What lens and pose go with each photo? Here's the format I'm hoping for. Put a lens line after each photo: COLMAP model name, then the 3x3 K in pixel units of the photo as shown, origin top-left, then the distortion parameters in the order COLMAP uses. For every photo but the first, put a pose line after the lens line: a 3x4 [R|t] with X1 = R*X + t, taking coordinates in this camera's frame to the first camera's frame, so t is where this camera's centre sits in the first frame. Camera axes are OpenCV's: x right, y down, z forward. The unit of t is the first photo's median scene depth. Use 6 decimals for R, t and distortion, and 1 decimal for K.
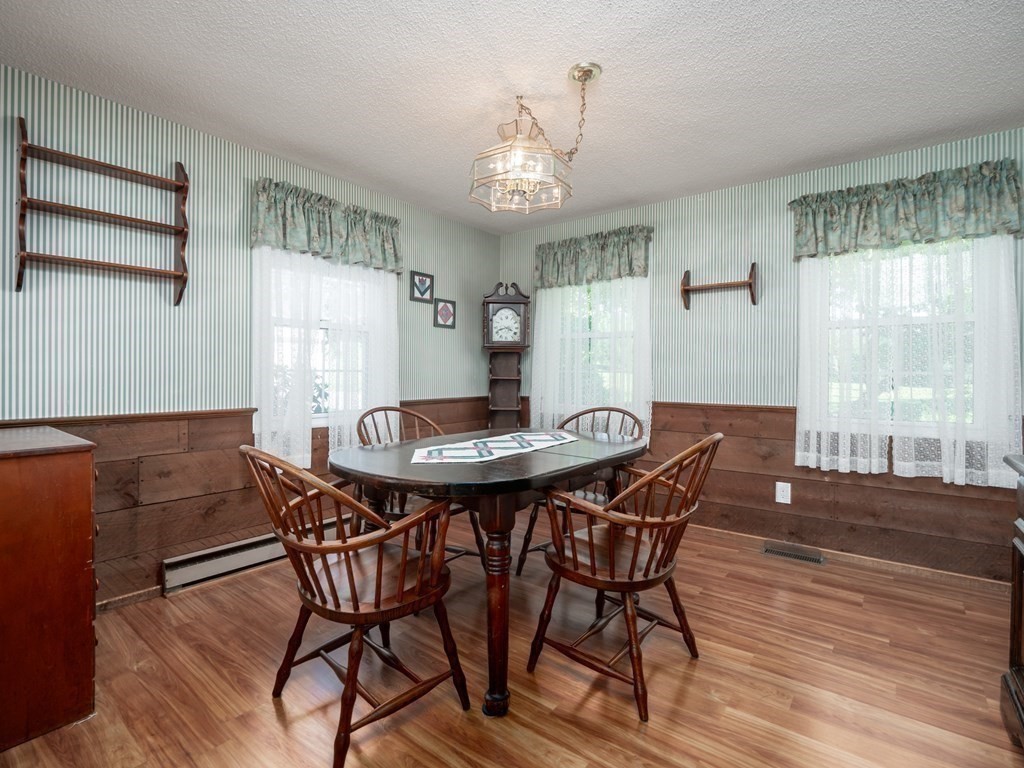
lens RADIAL K [[496.0, 0, 503.2], [0, 496.0, 377.2], [0, 0, 1]] dist [-0.017117, -0.001135]
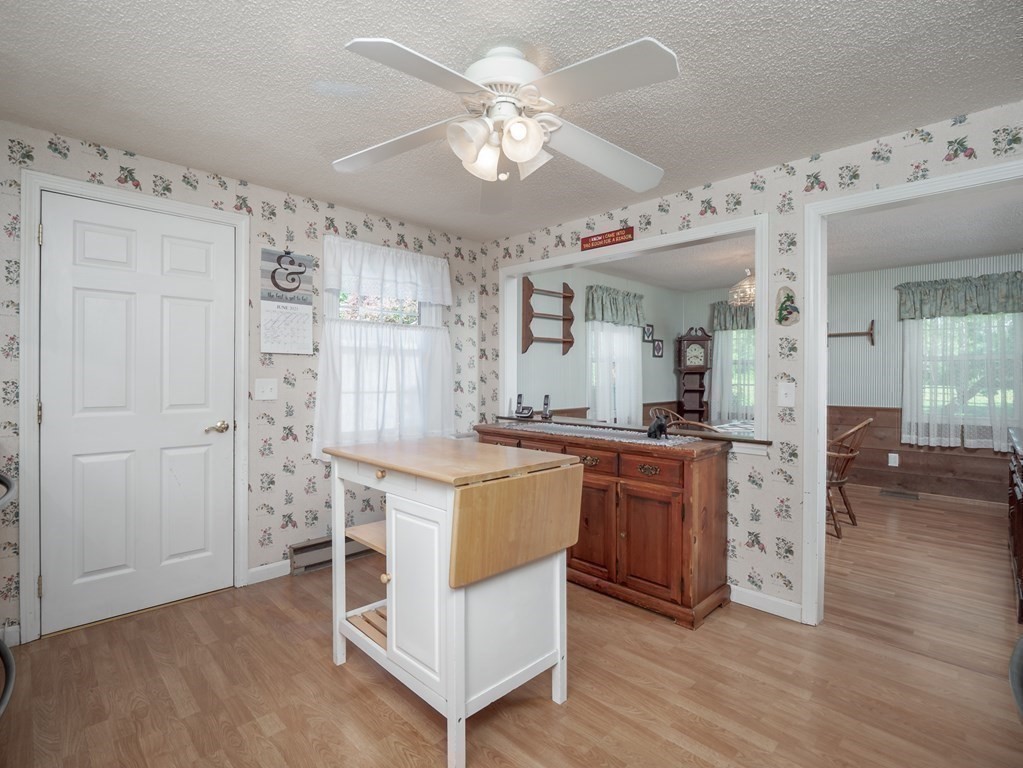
lens RADIAL K [[495.5, 0, 502.7], [0, 495.5, 377.2], [0, 0, 1]] dist [-0.017117, -0.001135]
pose [[0.993111, -0.004913, -0.117071, -0.579882], [0.004616, 0.999985, -0.002805, -0.047693], [0.117083, 0.002245, 0.993120, -0.842906]]
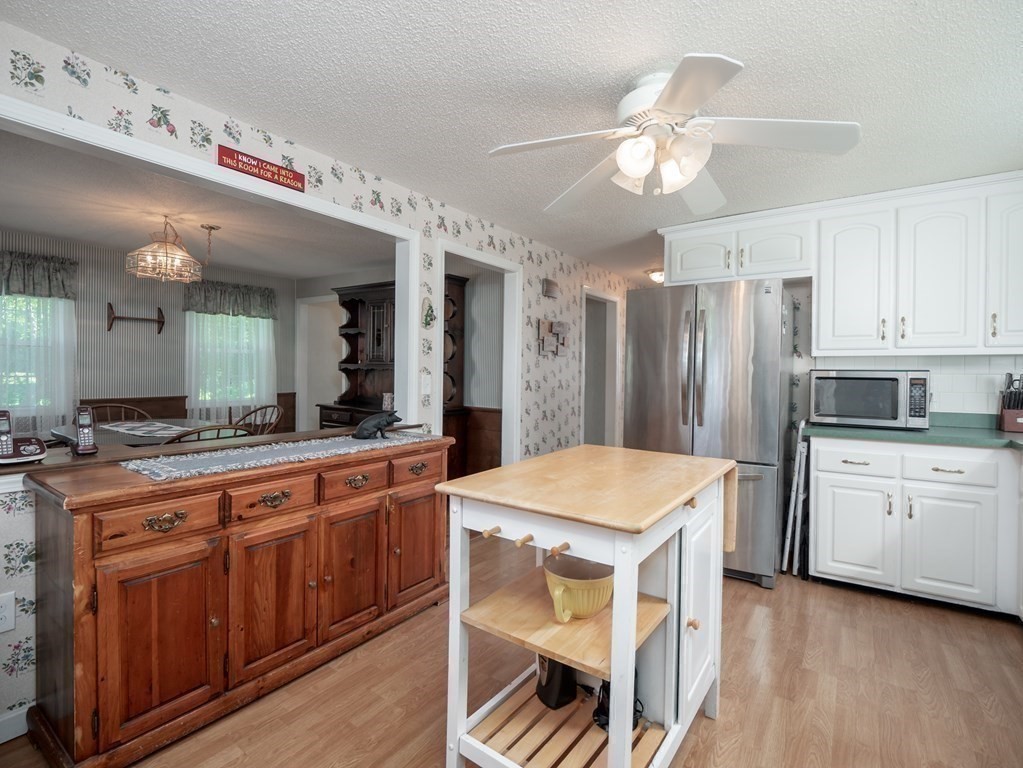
lens RADIAL K [[495.5, 0, 502.7], [0, 495.5, 377.2], [0, 0, 1]] dist [-0.017117, -0.001135]
pose [[-0.058464, -0.025234, 0.997971, -1.281515], [-0.009774, 0.999647, 0.024704, -0.062296], [-0.998242, -0.008309, -0.058690, -0.020738]]
